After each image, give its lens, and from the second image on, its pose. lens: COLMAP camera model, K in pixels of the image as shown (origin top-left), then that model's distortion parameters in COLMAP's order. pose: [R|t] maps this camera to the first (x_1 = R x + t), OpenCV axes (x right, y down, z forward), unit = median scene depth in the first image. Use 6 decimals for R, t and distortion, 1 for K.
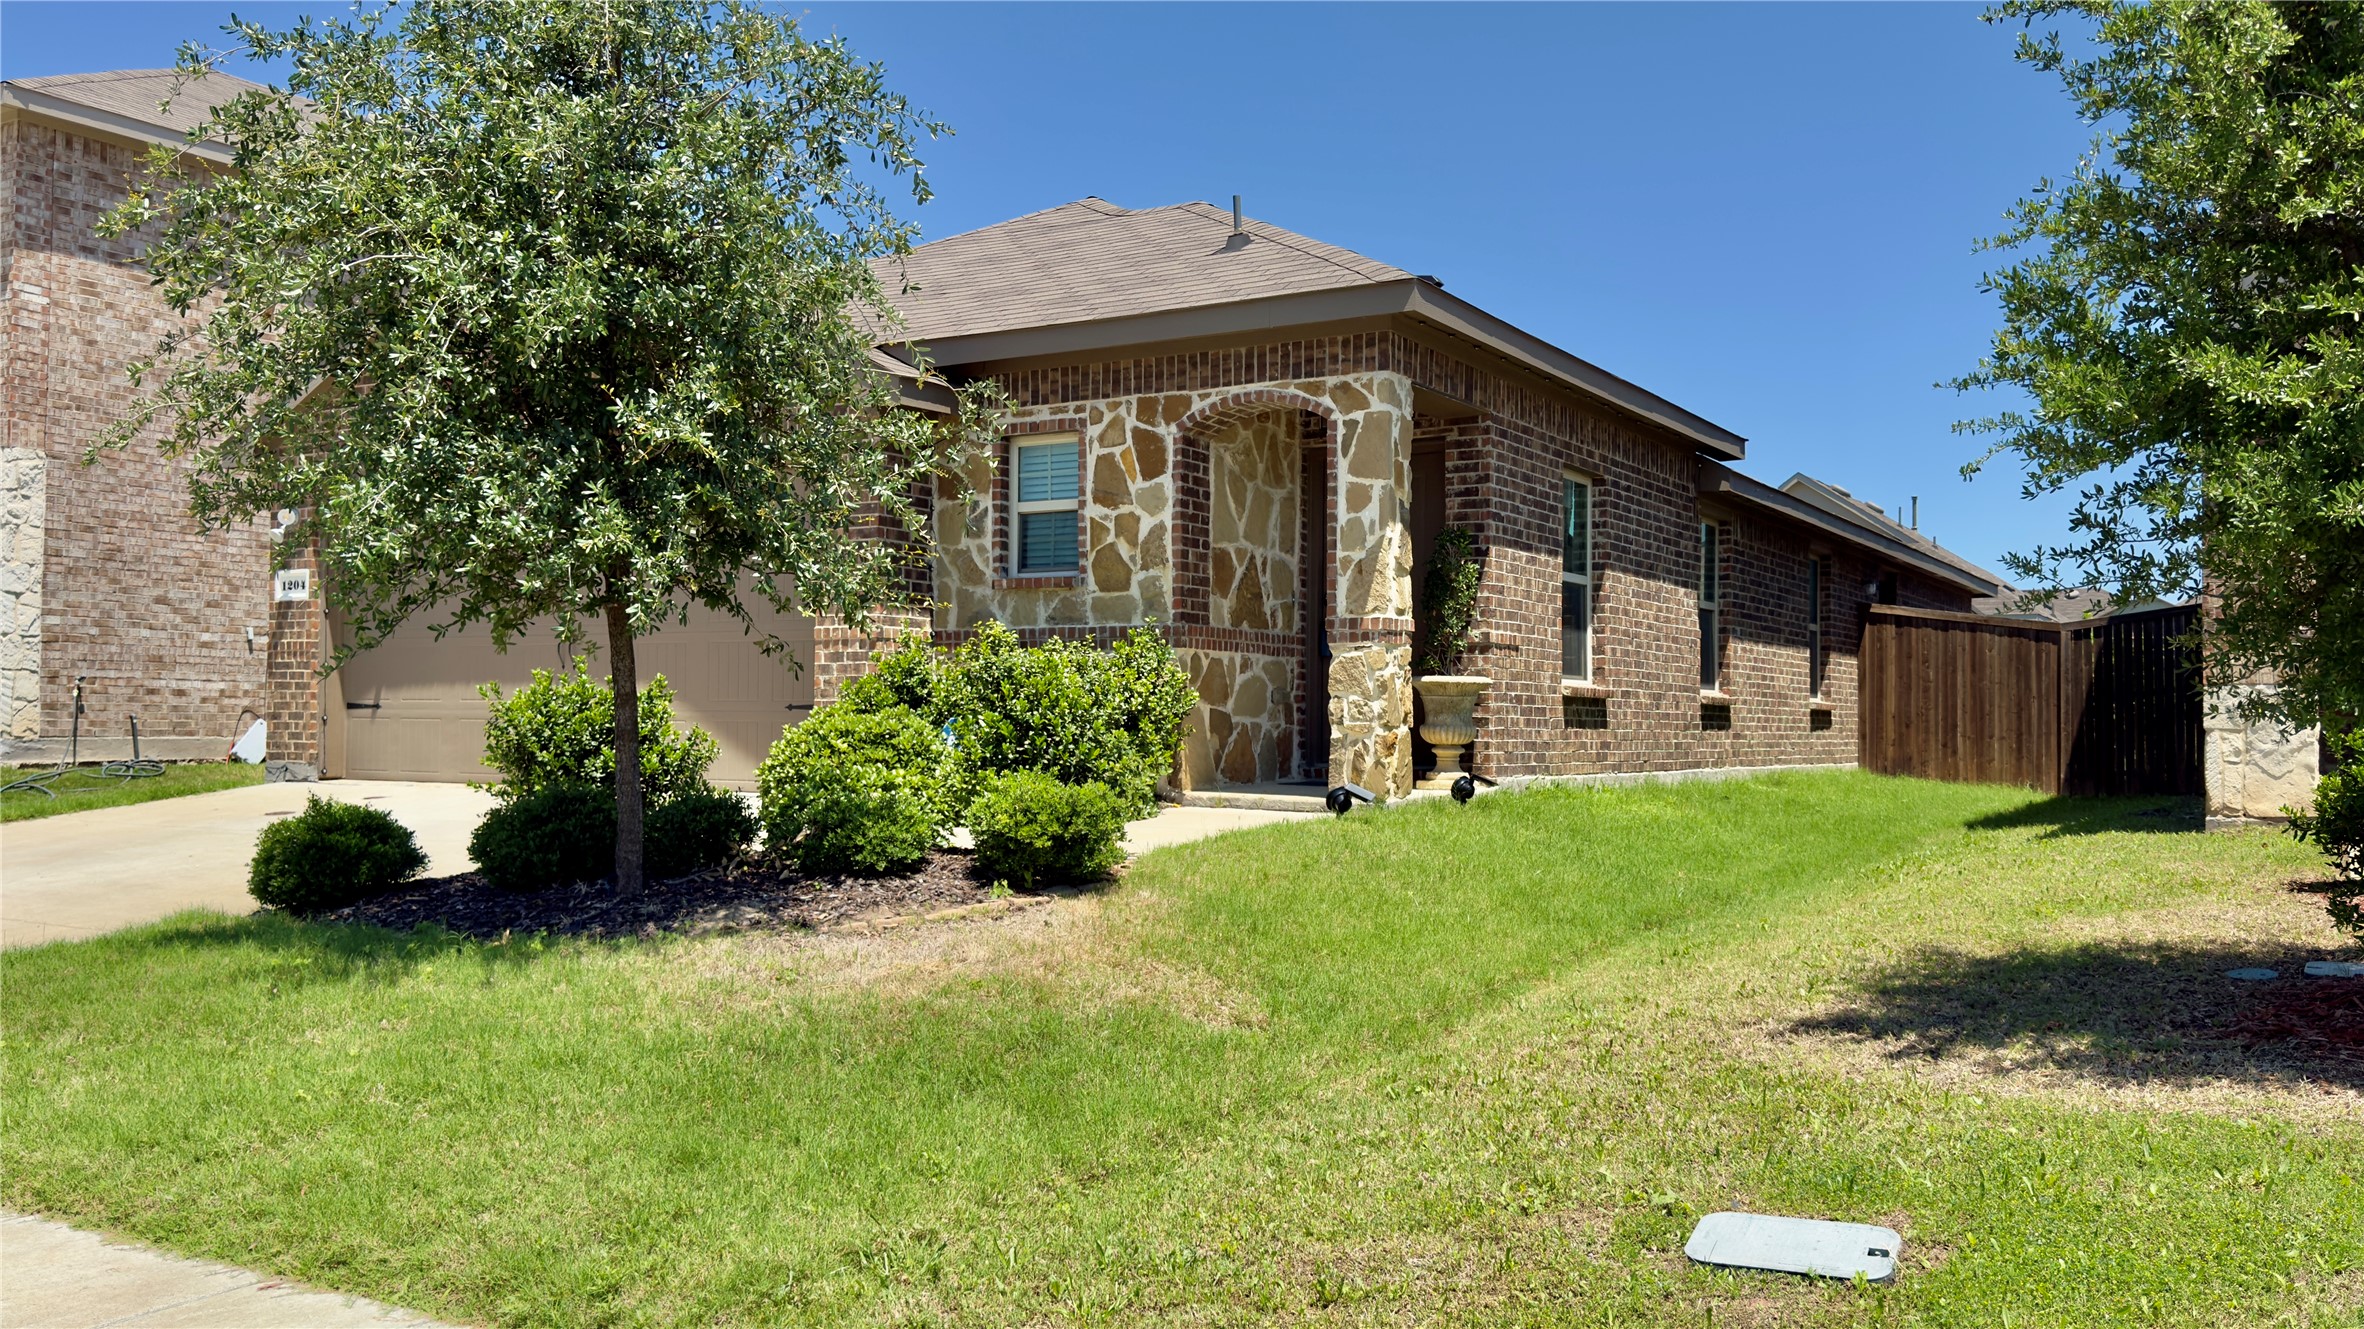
lens RADIAL K [[1899.2, 0, 1182.0], [0, 1899.2, 664.5], [0, 0, 1]] dist [0.100722, 0.000755]
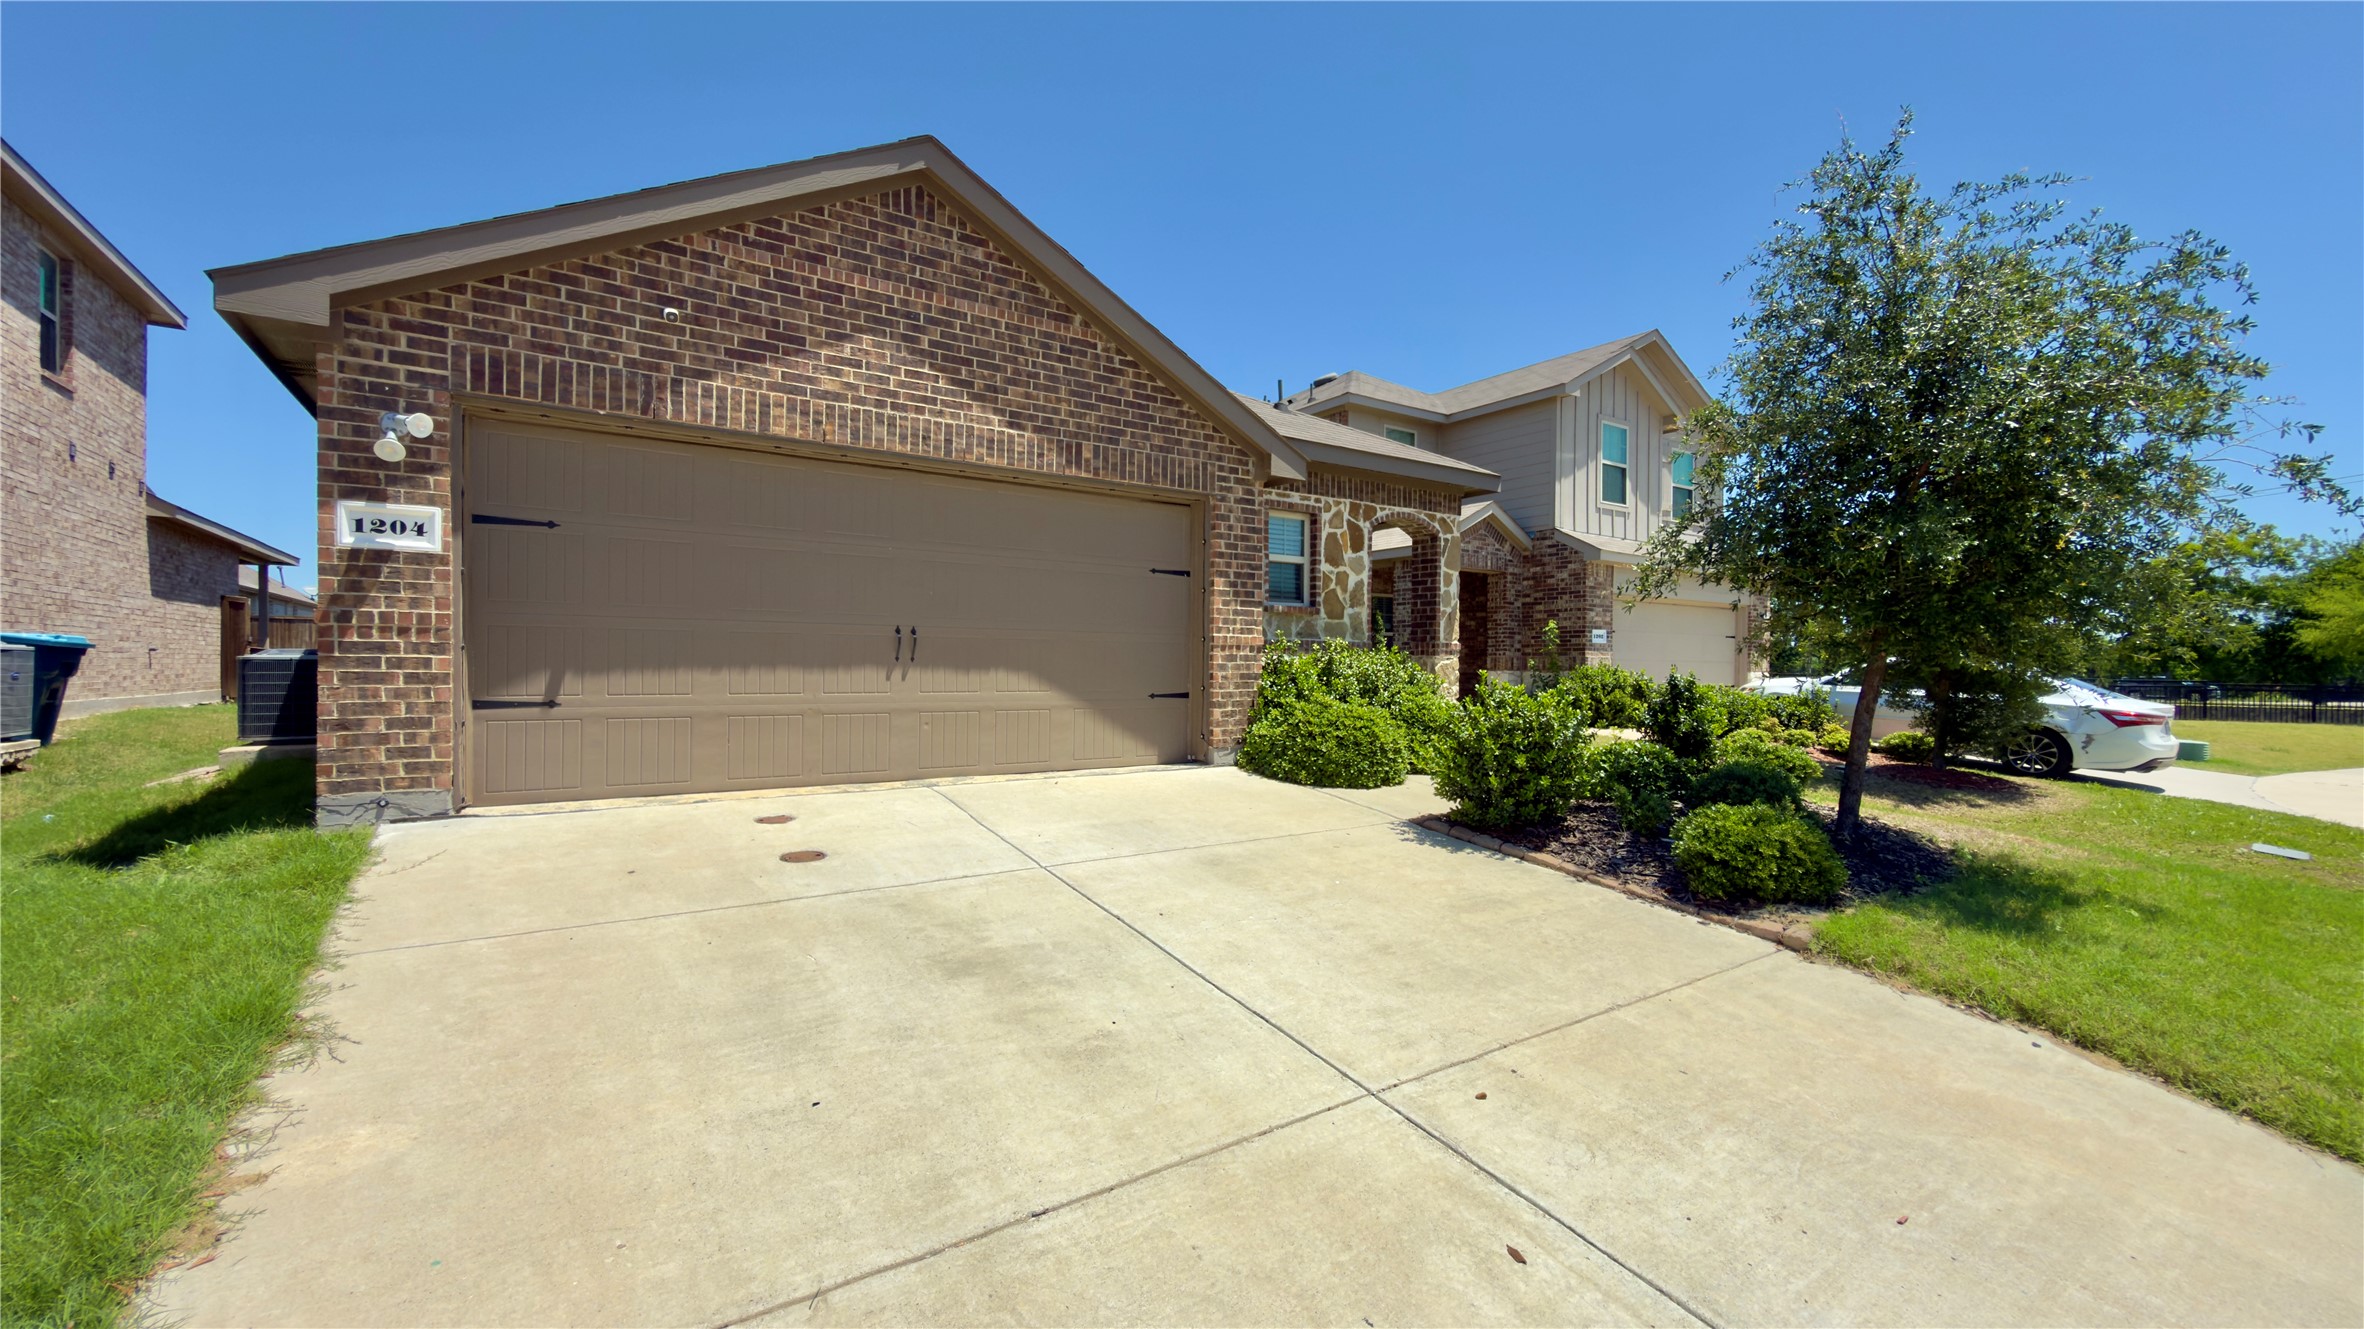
lens RADIAL K [[940.3, 0, 1183.4], [0, 940.3, 667.3], [0, 0, 1]] dist [-0.000286, 0.000441]
pose [[0.418824, -0.005220, 0.908053, -0.806059], [-0.031531, 0.999297, 0.020287, -0.010047], [-0.907520, -0.037128, 0.418365, 0.779225]]
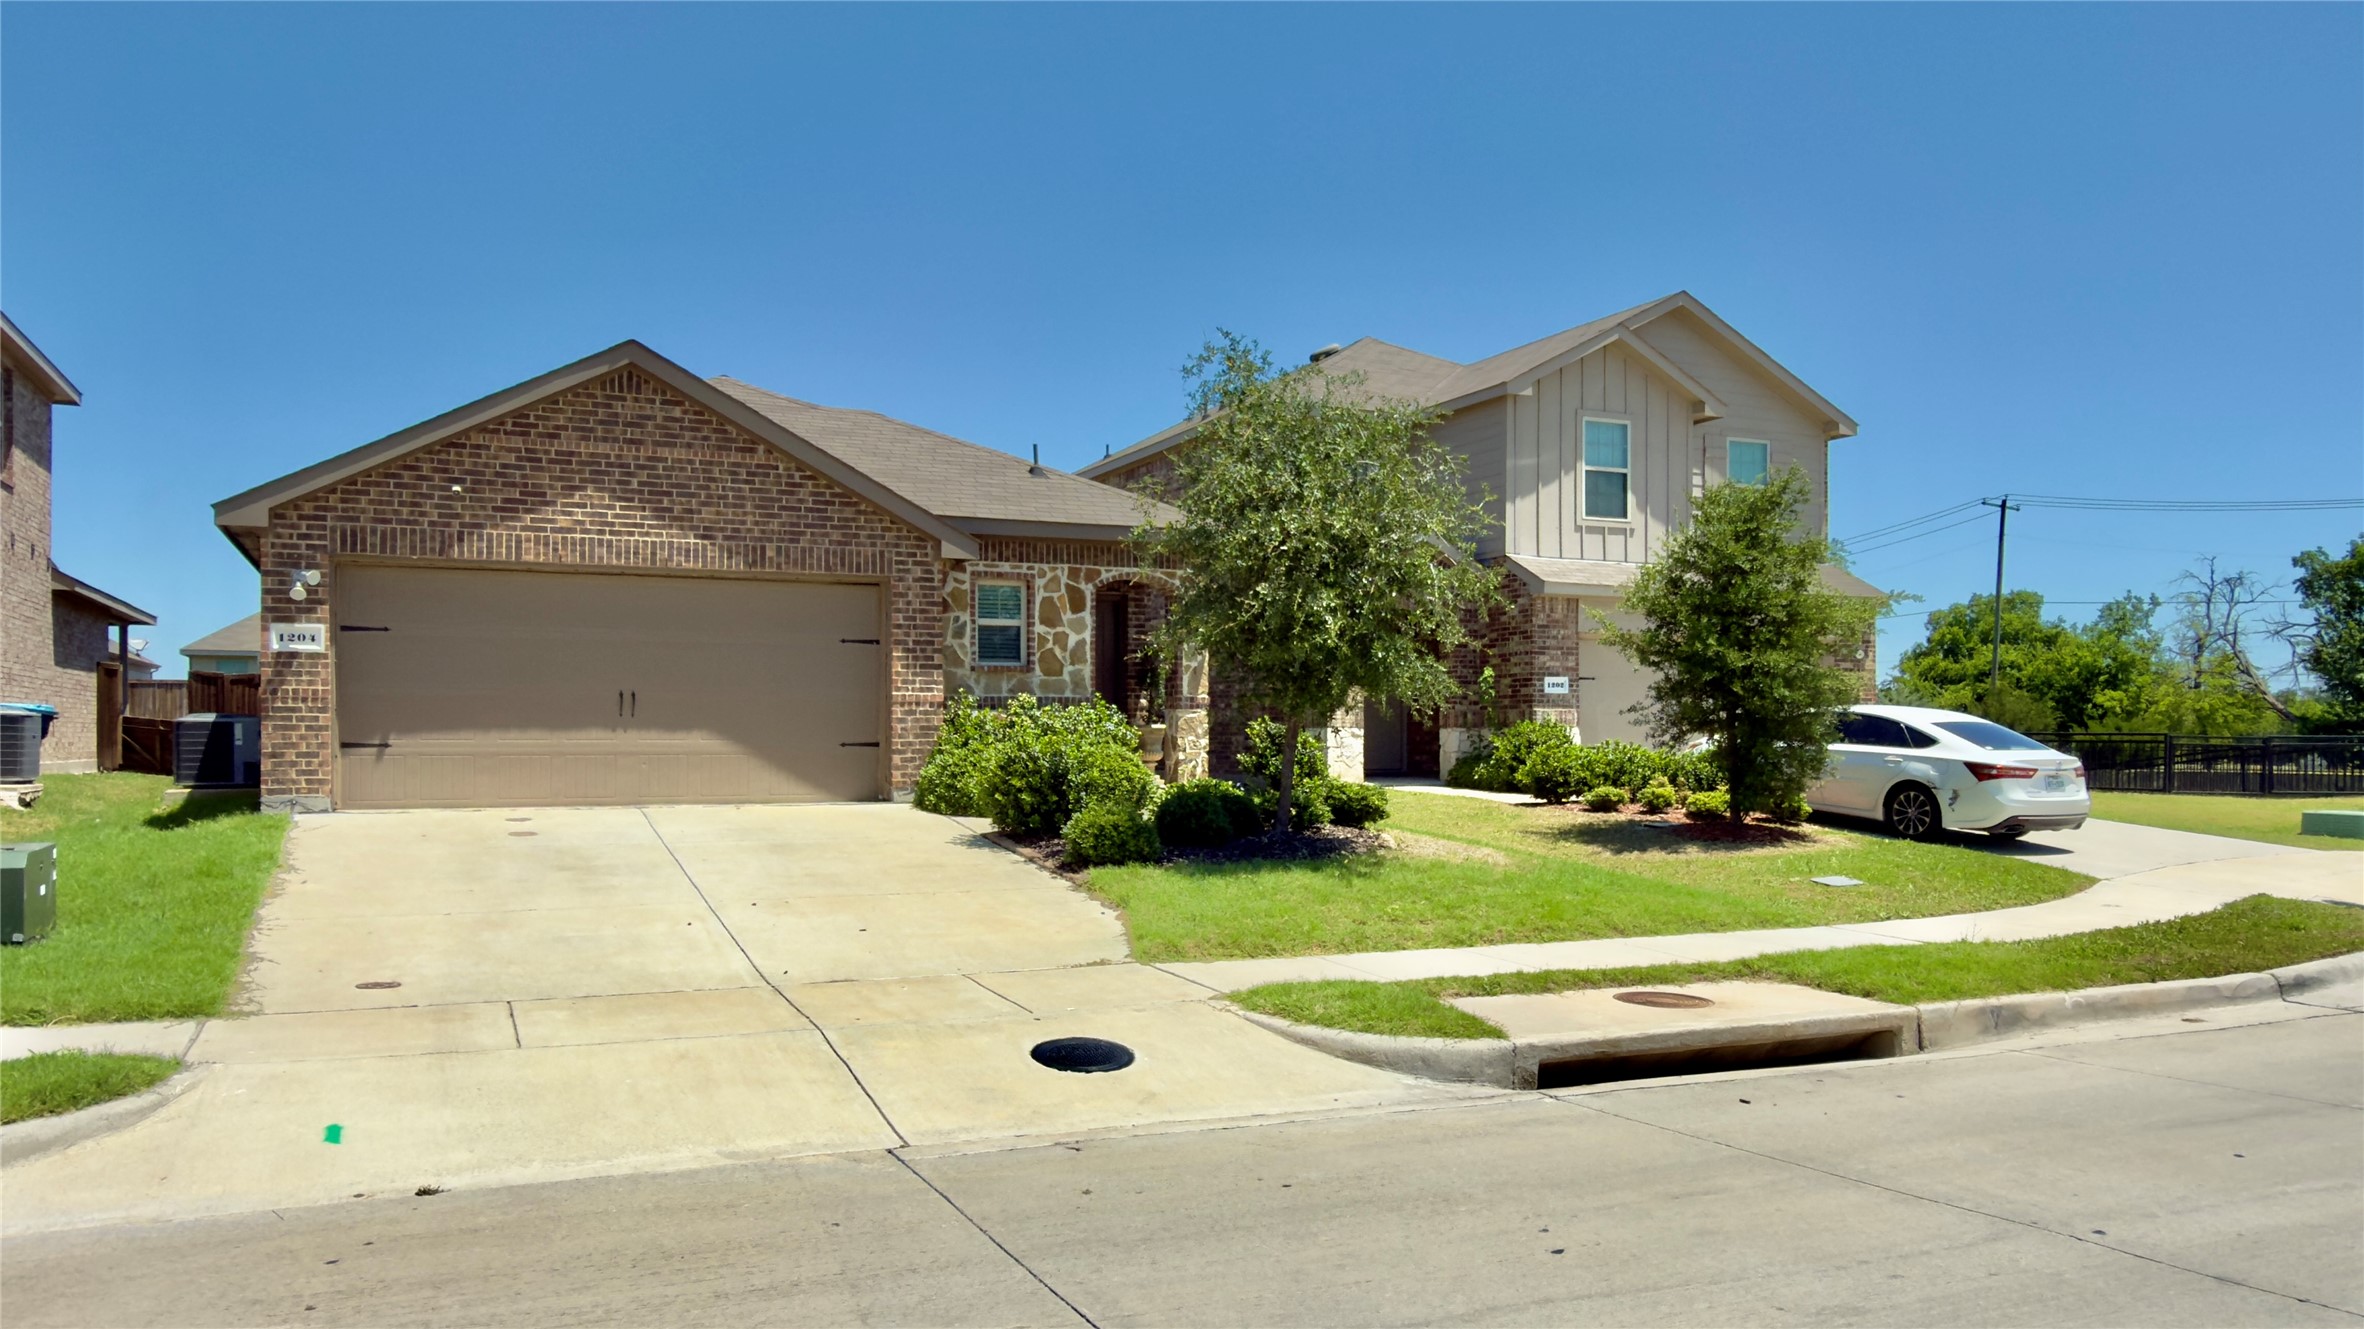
lens RADIAL K [[1639.4, 0, 1156.0], [0, 1639.4, 727.7], [0, 0, 1]] dist [-0.003553, -0.001828]
pose [[0.569786, -0.002523, 0.821789, -1.202263], [-0.019883, 0.999660, 0.016855, -0.018814], [-0.821552, -0.025944, 0.569543, 0.071956]]
